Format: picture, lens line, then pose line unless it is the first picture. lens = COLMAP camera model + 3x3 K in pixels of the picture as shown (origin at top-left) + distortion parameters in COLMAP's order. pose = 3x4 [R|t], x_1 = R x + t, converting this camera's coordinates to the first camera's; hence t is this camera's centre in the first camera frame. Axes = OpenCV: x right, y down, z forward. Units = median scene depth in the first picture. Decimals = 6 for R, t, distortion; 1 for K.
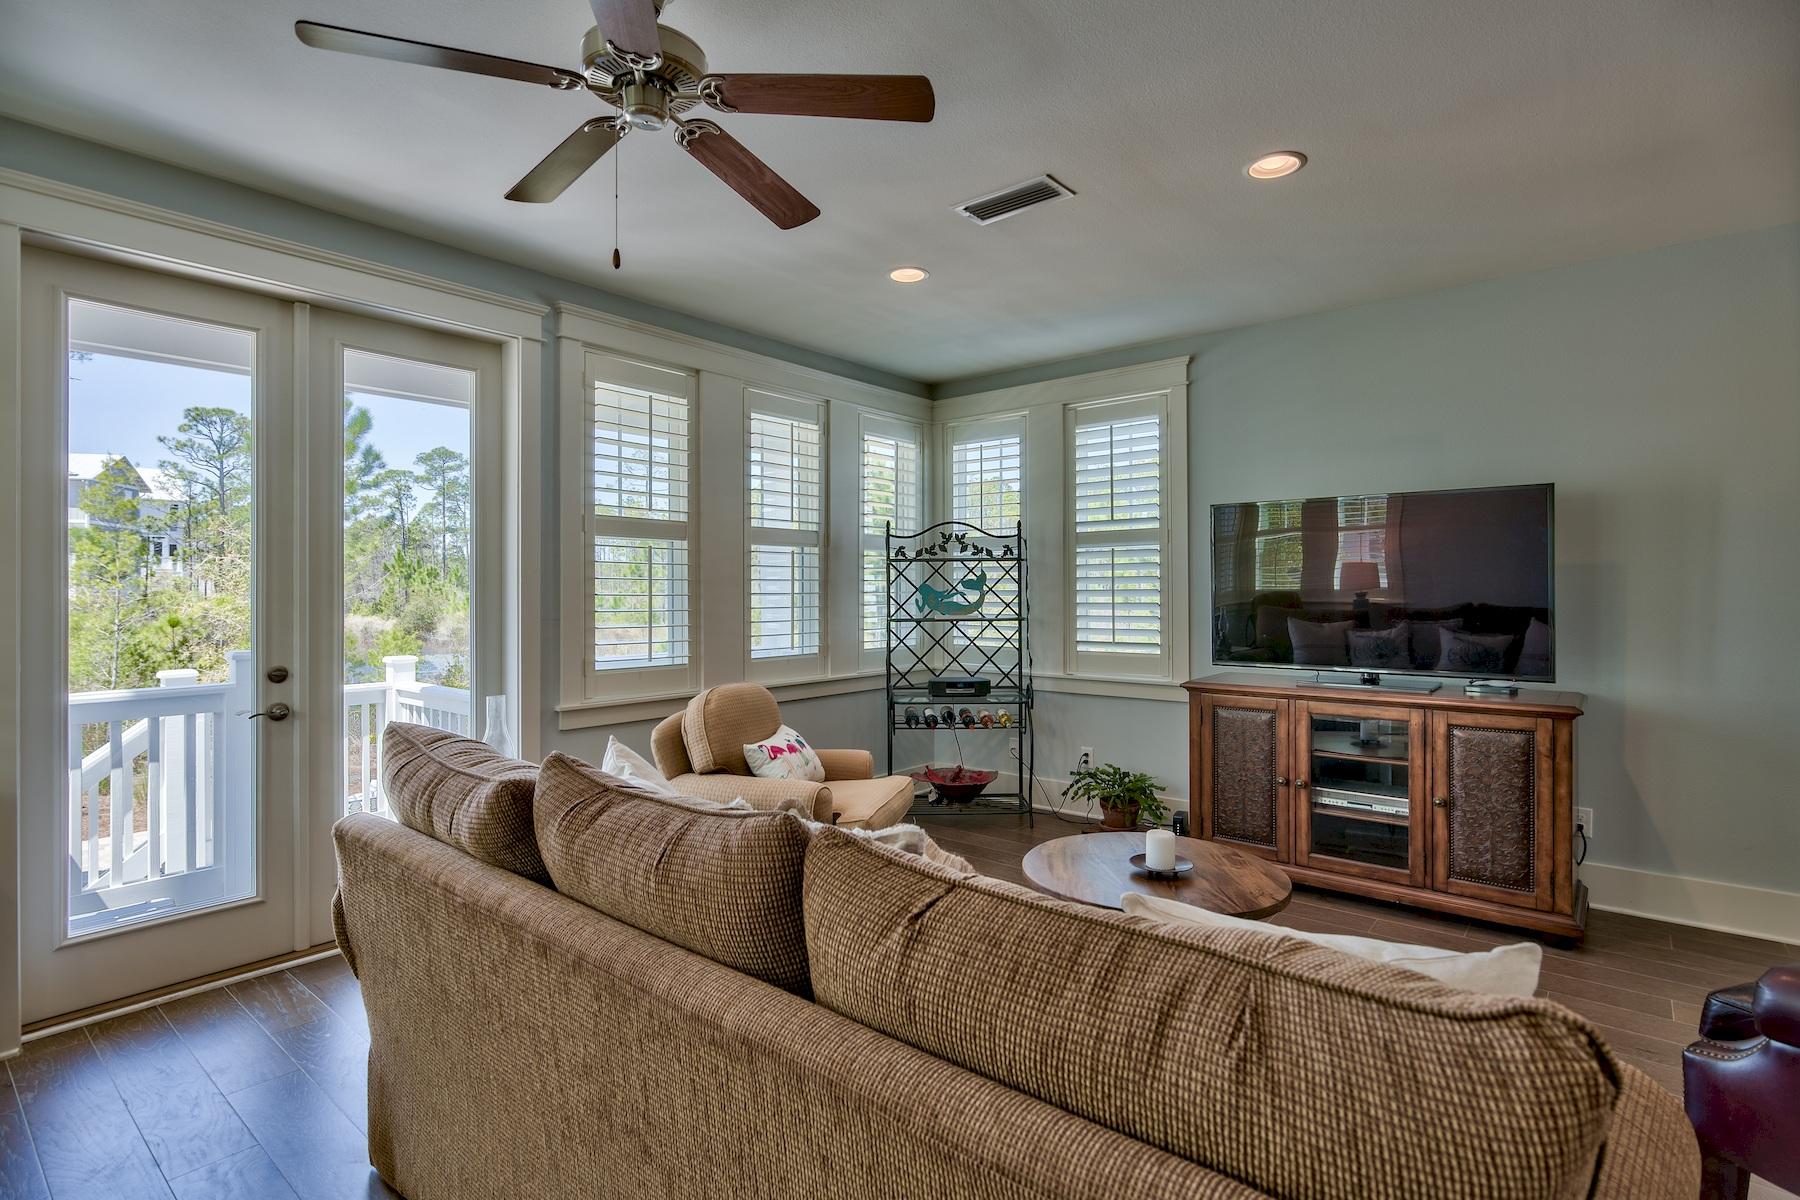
lens RADIAL K [[857.5, 0, 877.5], [0, 857.5, 580.9], [0, 0, 1]] dist [-0.001330, -0.000374]
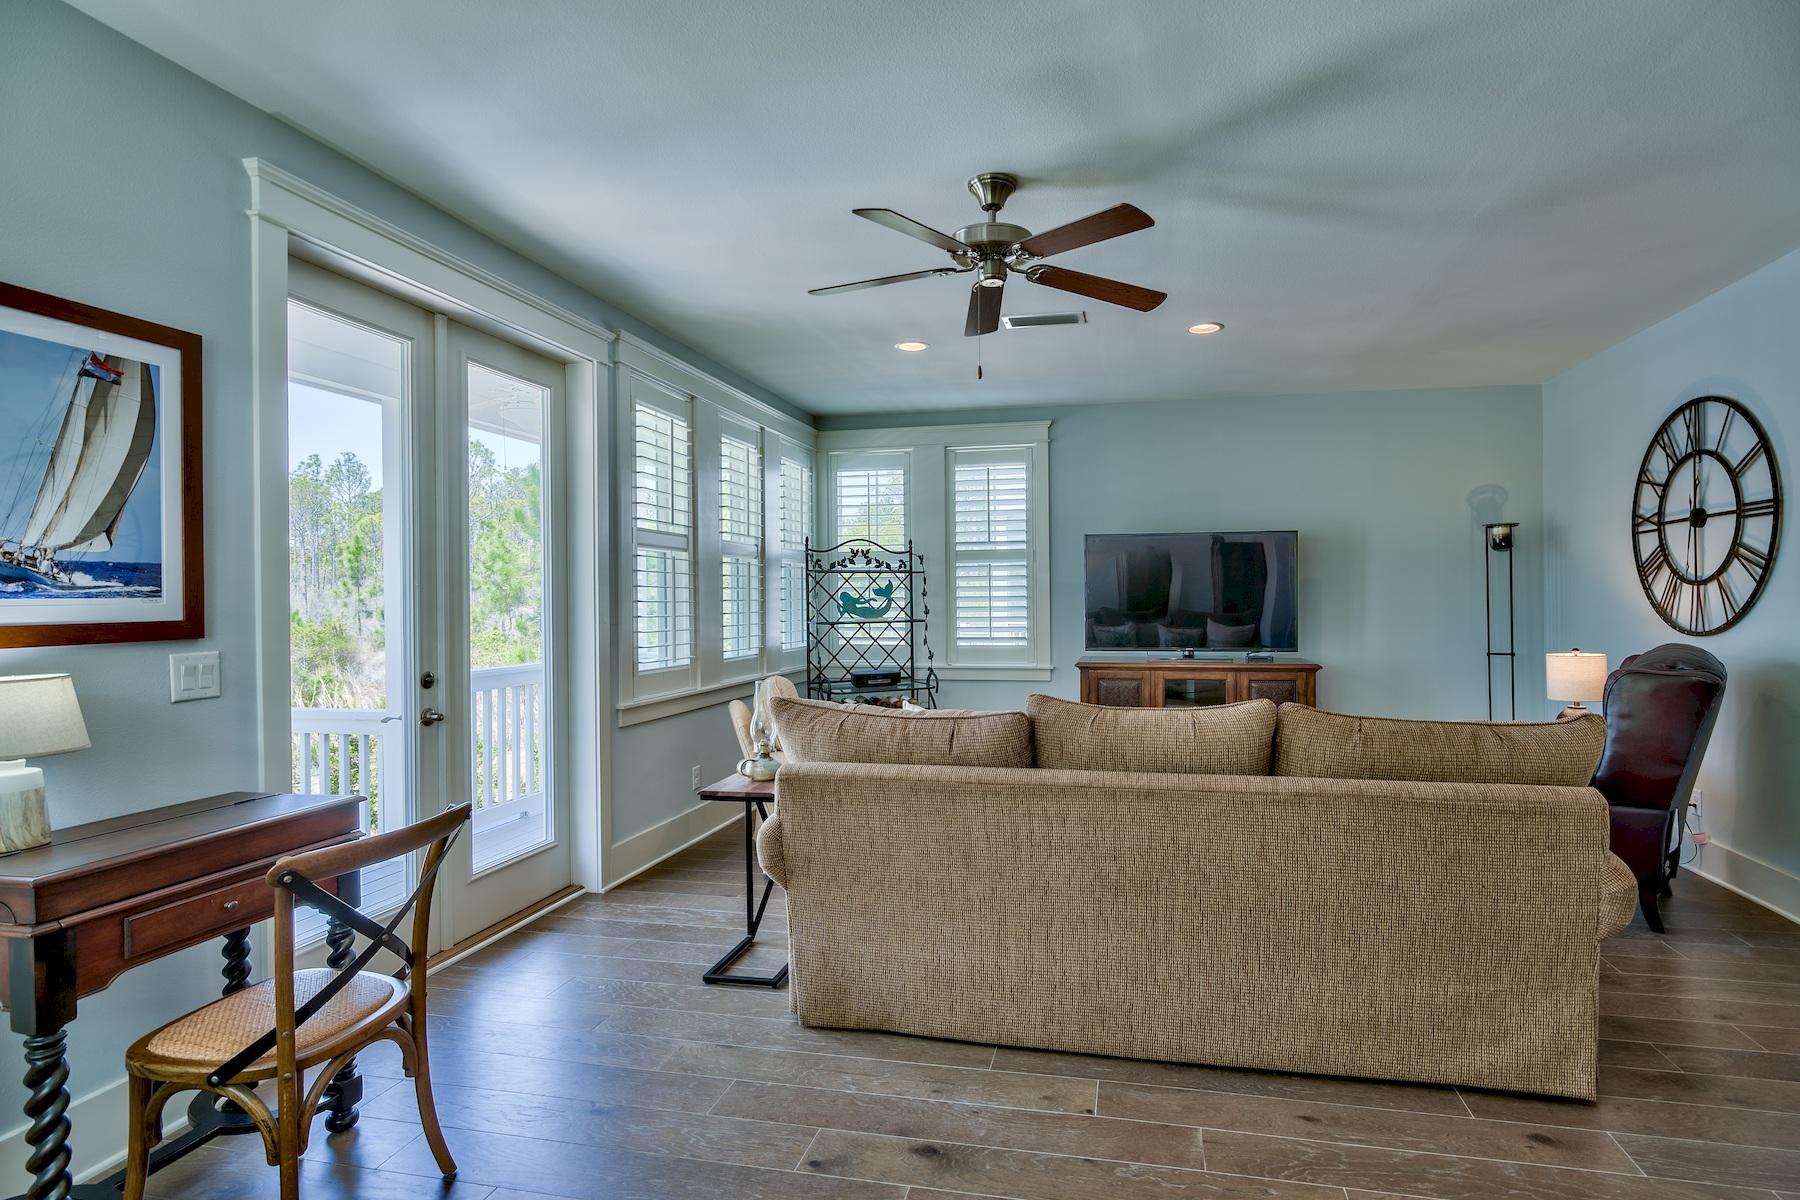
lens RADIAL K [[876.9, 0, 916.3], [0, 876.9, 601.5], [0, 0, 1]] dist [-0.001810, -0.000499]
pose [[0.893667, -0.004345, 0.448709, -0.395201], [-0.002038, 0.999904, 0.013742, 0.000109], [-0.448725, -0.013195, 0.893572, -0.115180]]
